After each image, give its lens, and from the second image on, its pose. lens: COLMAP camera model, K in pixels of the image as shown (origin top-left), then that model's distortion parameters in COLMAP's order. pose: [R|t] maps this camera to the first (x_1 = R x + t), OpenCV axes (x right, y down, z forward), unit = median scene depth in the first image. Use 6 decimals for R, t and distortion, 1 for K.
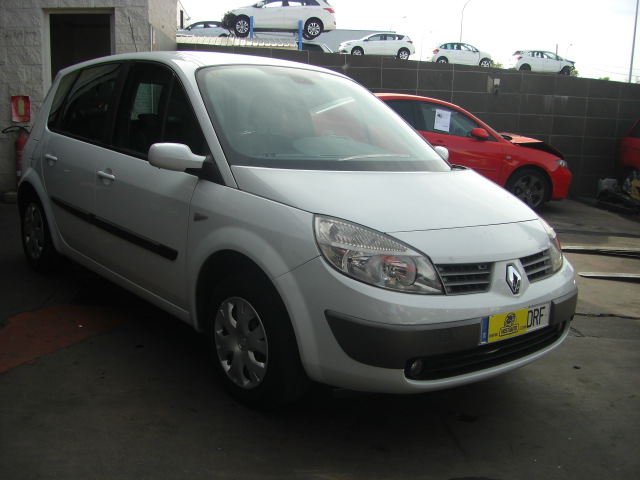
lens RADIAL K [[713.5, 0, 298.1], [0, 713.5, 288.4], [0, 0, 1]] dist [-0.157584, 0.061836]
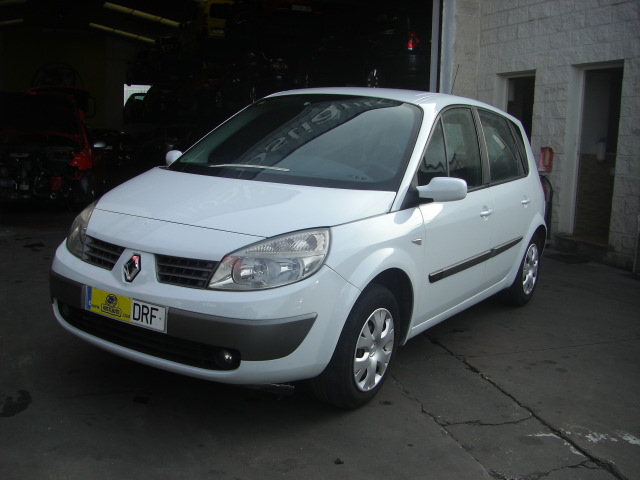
lens RADIAL K [[713.5, 0, 298.1], [0, 713.5, 288.4], [0, 0, 1]] dist [-0.157584, 0.061836]
pose [[0.297318, 0.178844, -0.937879, 1.290962], [-0.286012, 0.953874, 0.091225, -0.142221], [0.910933, 0.241122, 0.334755, 0.822587]]
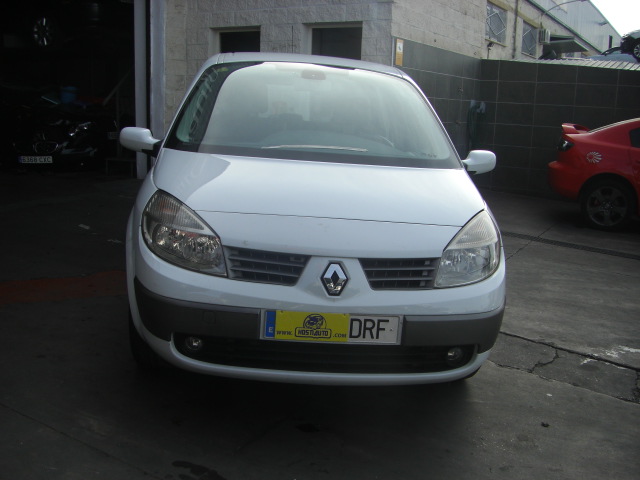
lens RADIAL K [[713.5, 0, 298.1], [0, 713.5, 288.4], [0, 0, 1]] dist [-0.157584, 0.061836]
pose [[0.820866, 0.147545, -0.551734, 0.719267], [-0.167150, 0.985818, 0.014943, -0.006706], [0.546114, 0.079956, 0.833886, 0.207120]]
